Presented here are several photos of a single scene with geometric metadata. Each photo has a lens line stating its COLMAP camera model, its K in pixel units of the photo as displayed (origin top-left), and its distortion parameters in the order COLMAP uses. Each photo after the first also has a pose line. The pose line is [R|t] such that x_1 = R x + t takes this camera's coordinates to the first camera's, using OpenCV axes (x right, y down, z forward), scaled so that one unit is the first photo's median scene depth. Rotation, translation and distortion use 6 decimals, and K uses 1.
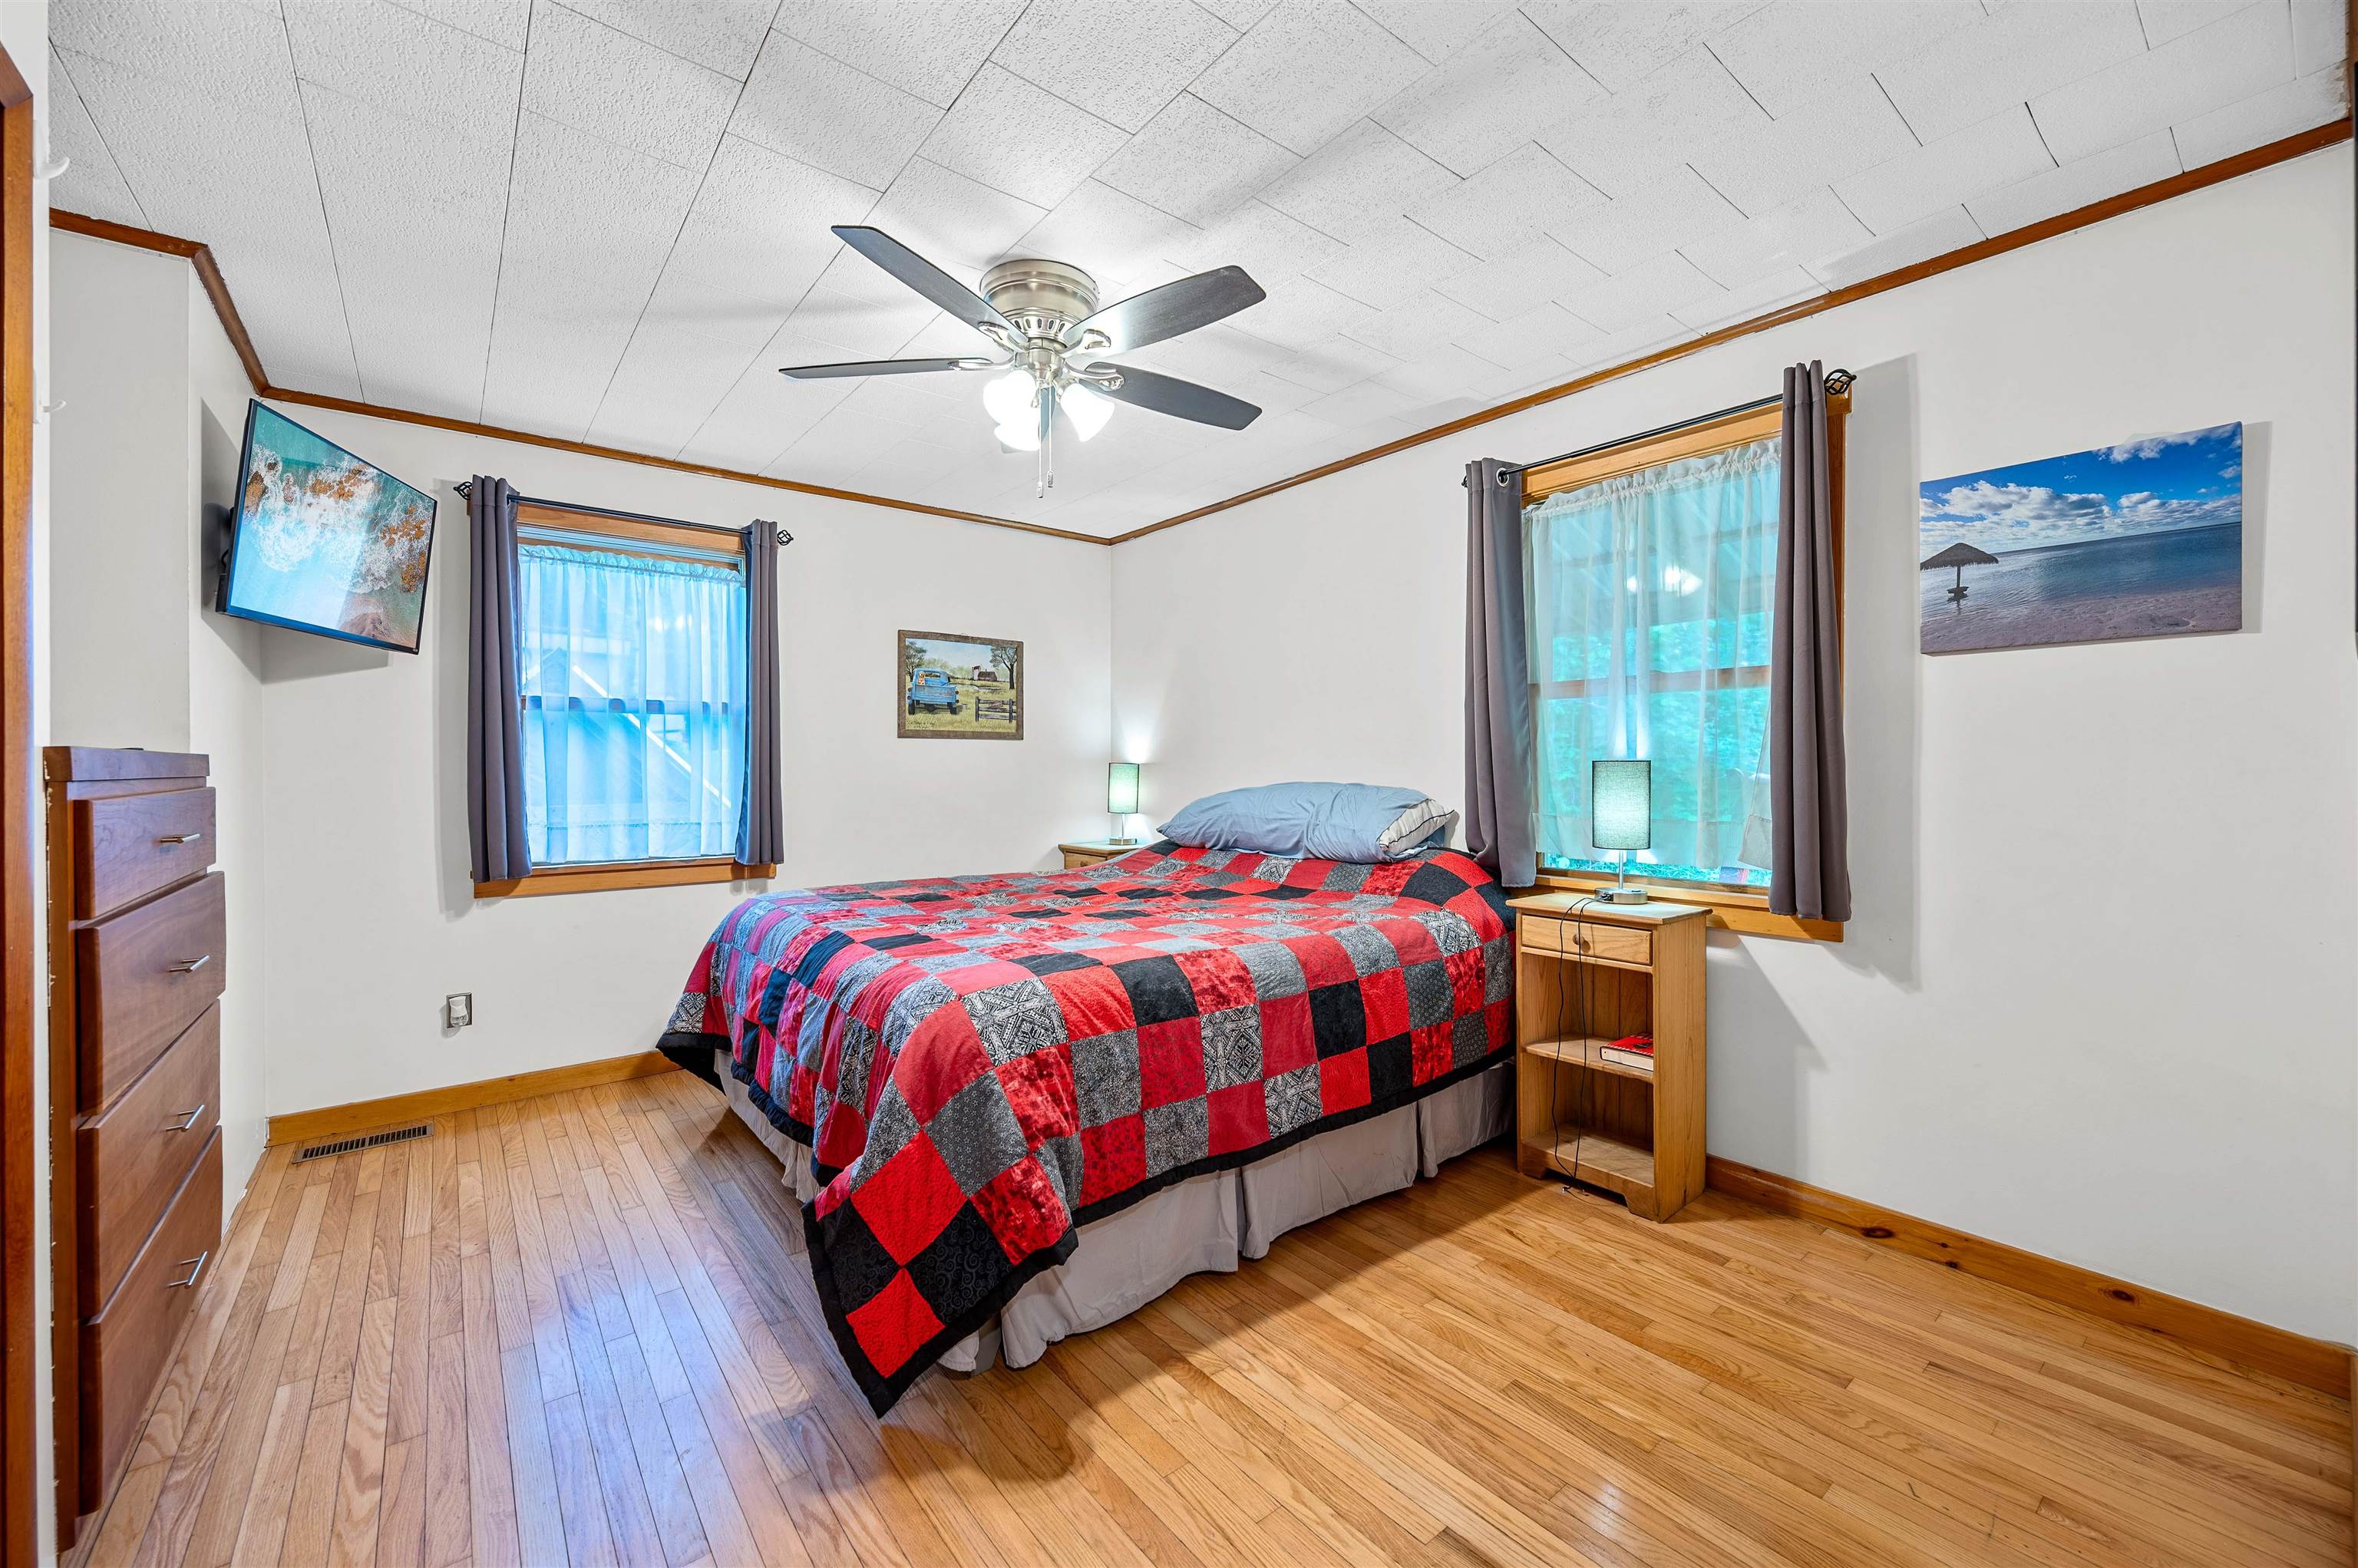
lens RADIAL K [[936.9, 0, 1179.0], [0, 936.9, 784.0], [0, 0, 1]] dist [0.001796, 0.000041]
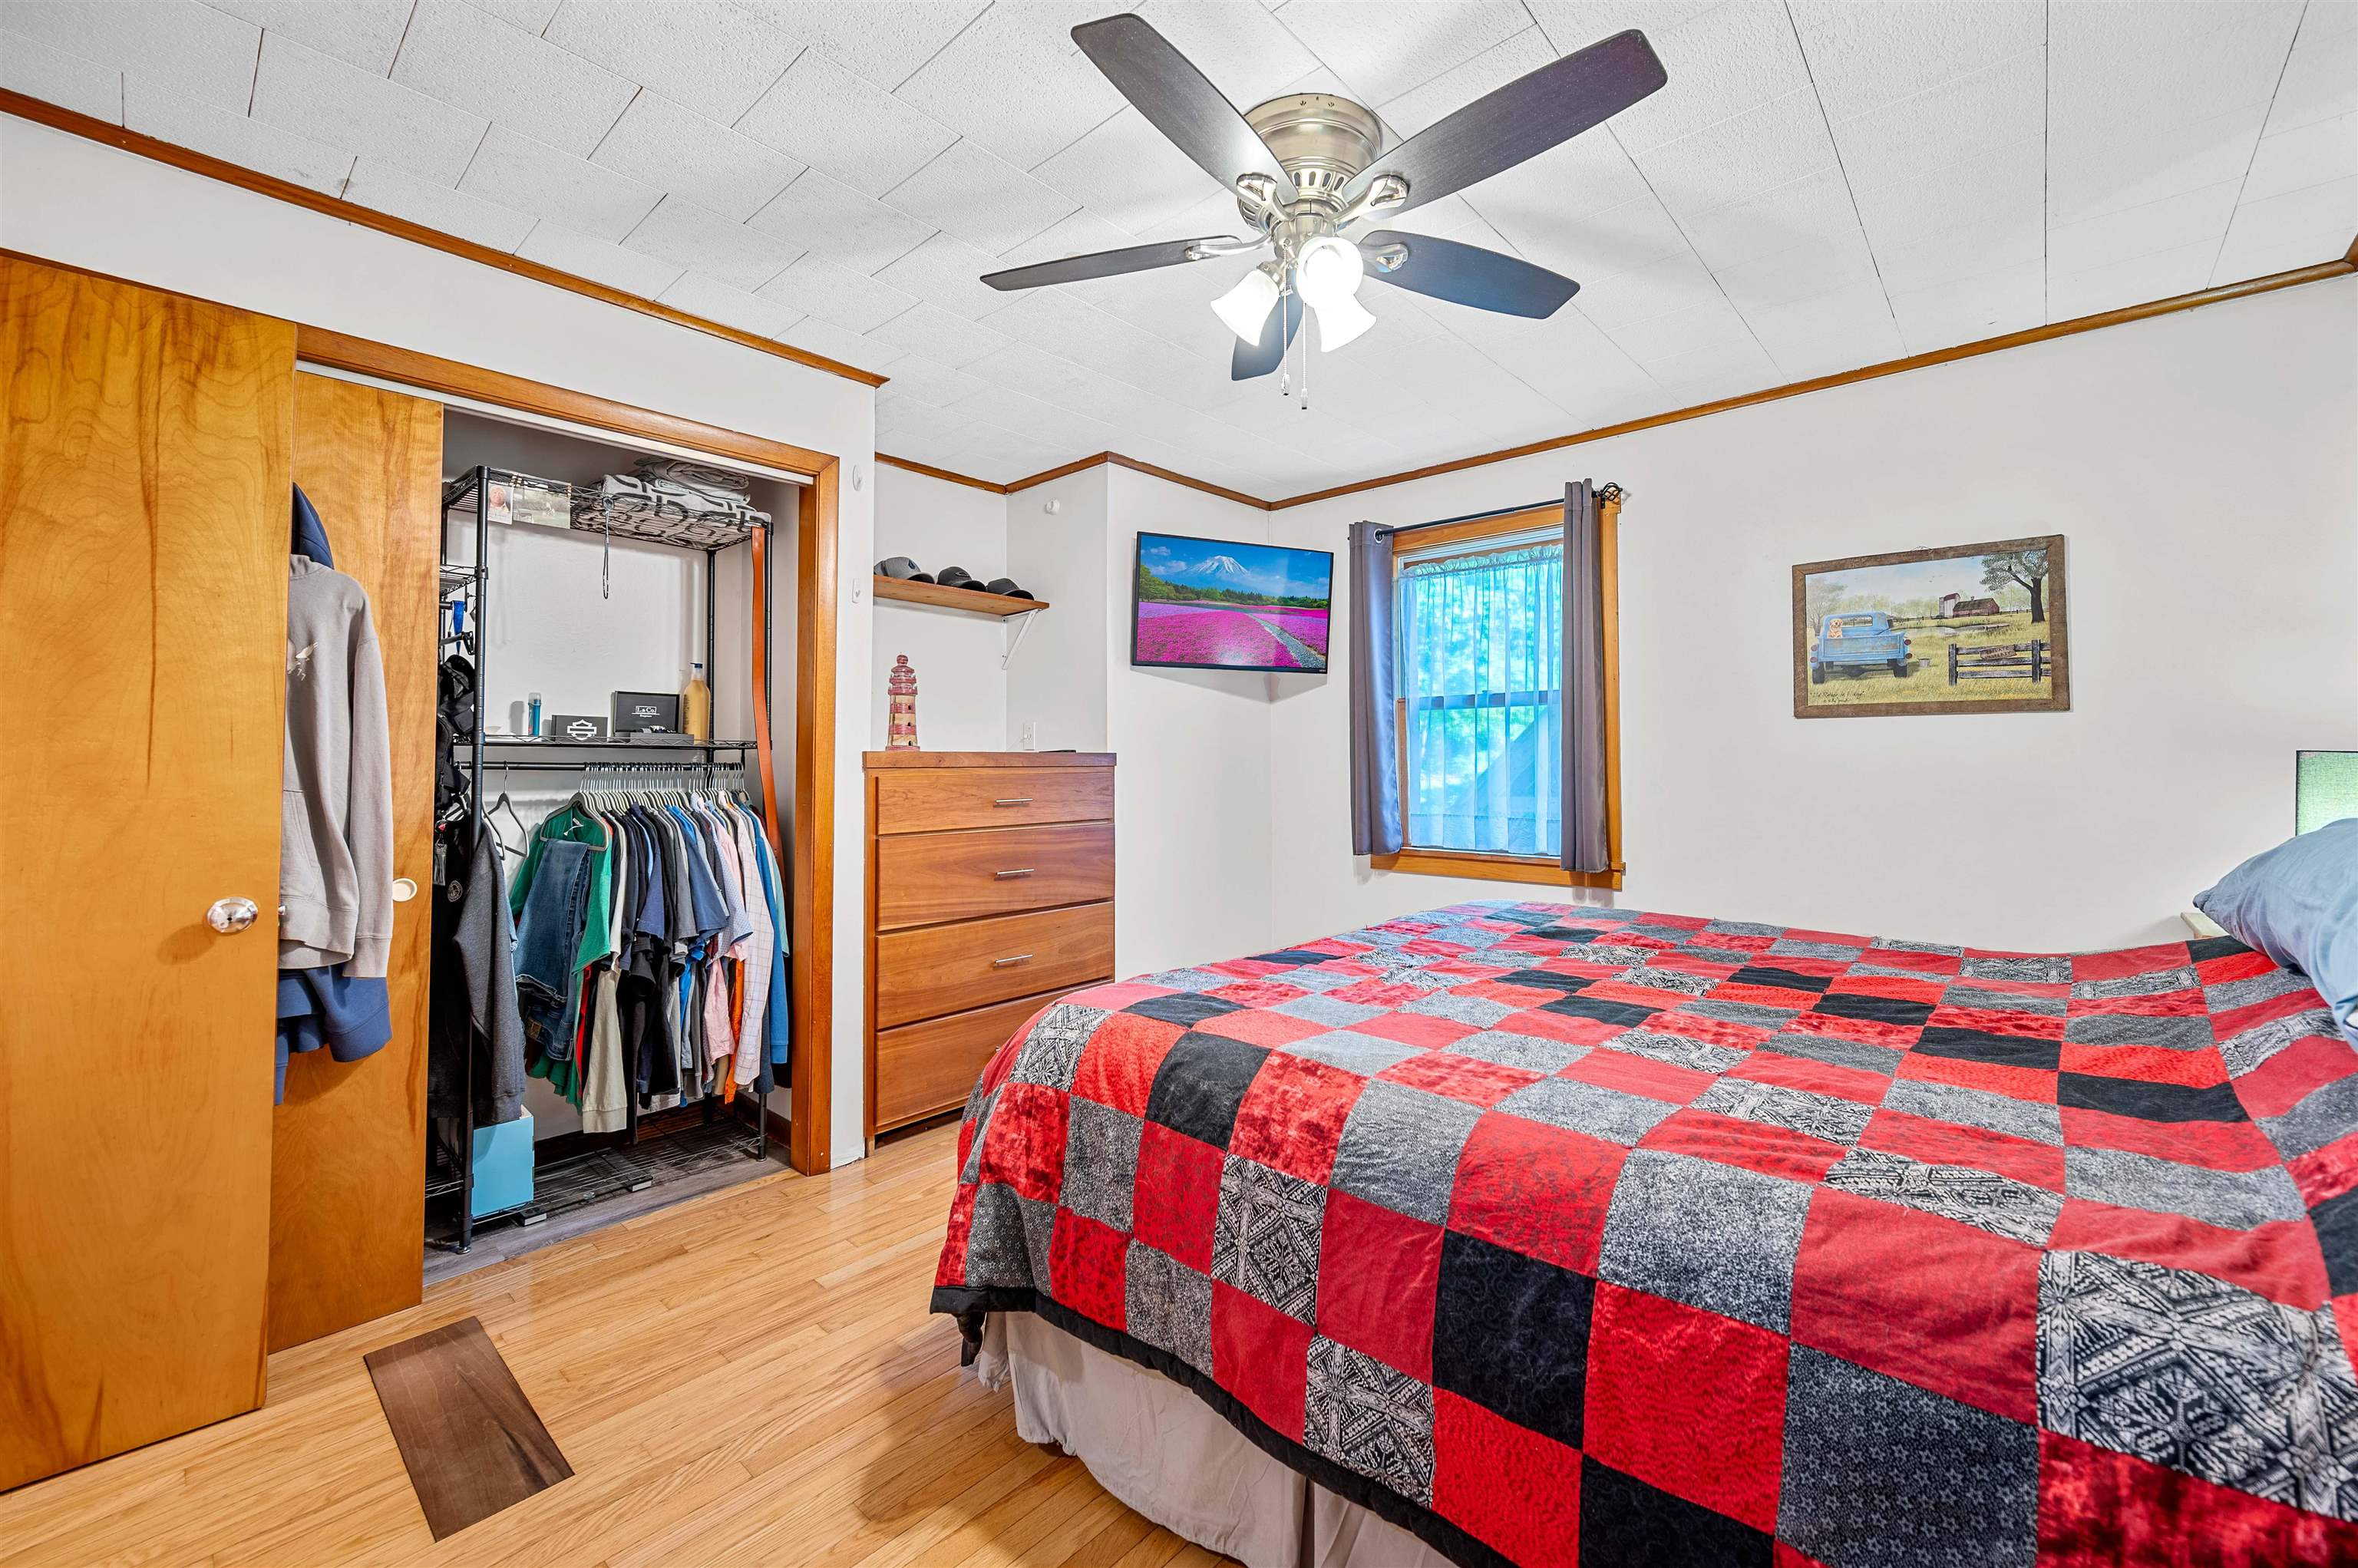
lens RADIAL K [[947.3, 0, 1183.0], [0, 947.3, 745.2], [0, 0, 1]] dist [-0.002534, -0.000226]
pose [[0.164087, -0.016157, -0.986314, 0.379567], [-0.016374, 0.999683, -0.019100, -0.009110], [0.986310, 0.019284, 0.163770, 0.498504]]
